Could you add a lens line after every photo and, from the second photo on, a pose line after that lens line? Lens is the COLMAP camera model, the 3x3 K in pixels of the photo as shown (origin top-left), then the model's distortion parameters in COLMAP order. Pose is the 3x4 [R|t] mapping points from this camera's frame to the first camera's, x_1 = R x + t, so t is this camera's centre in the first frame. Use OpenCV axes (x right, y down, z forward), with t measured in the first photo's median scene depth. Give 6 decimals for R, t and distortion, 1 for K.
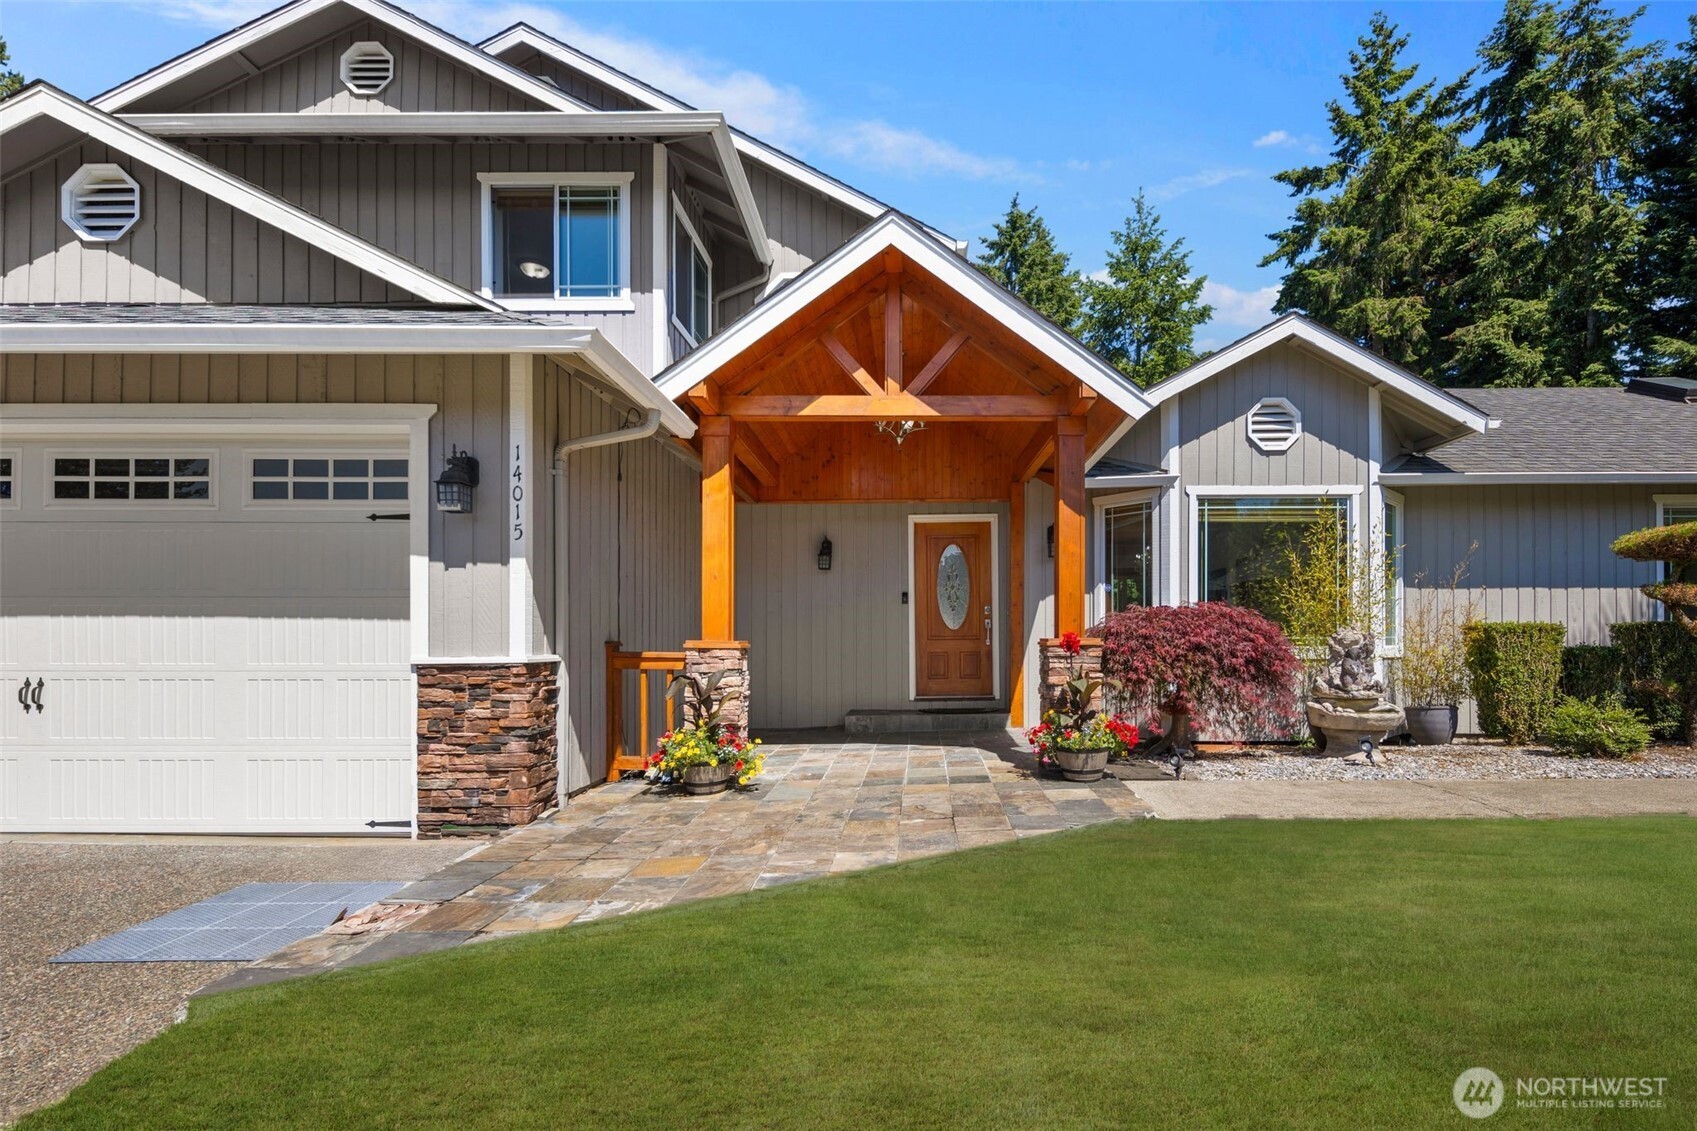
lens RADIAL K [[808.4, 0, 885.9], [0, 808.4, 634.2], [0, 0, 1]] dist [0.001717, -0.000758]
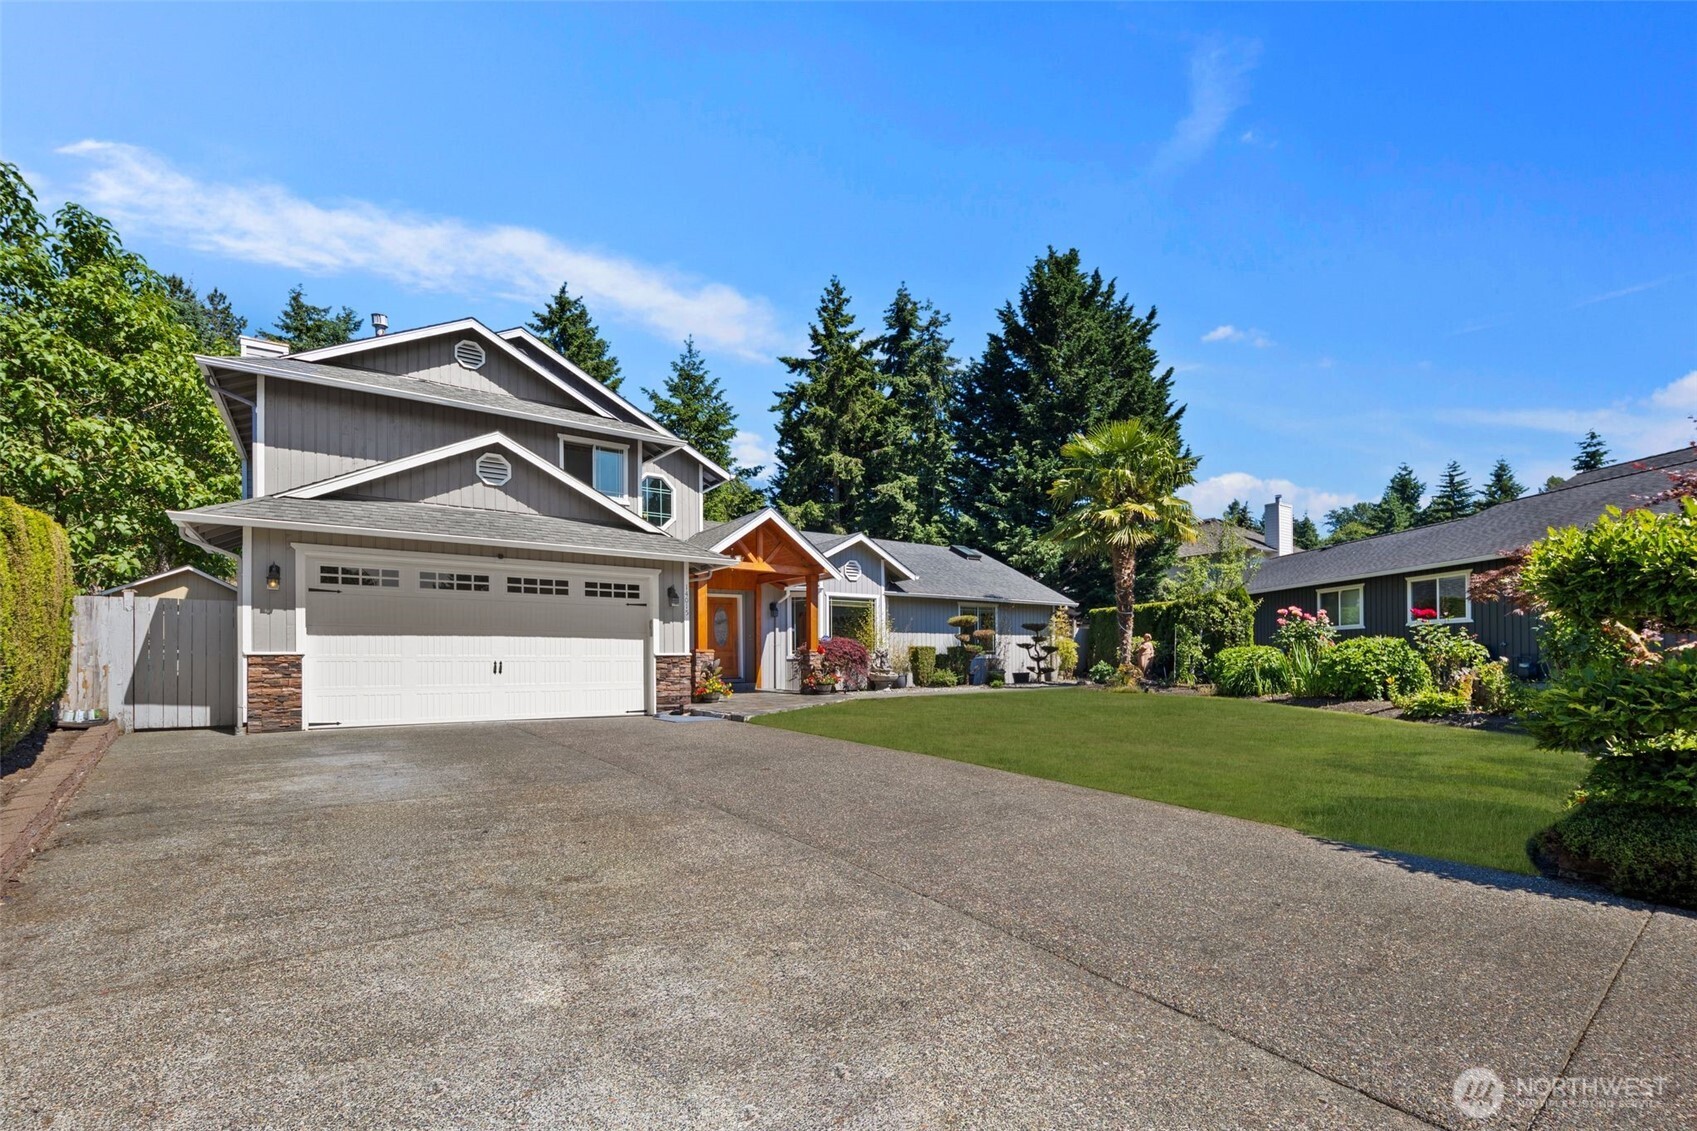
lens RADIAL K [[743.3, 0, 854.2], [0, 743.3, 624.0], [0, 0, 1]] dist [-0.000839, -0.000624]
pose [[0.814831, 0.027782, 0.579033, -0.900722], [-0.003287, 0.999056, -0.043308, 0.021137], [-0.579689, 0.033385, 0.814153, -0.958818]]
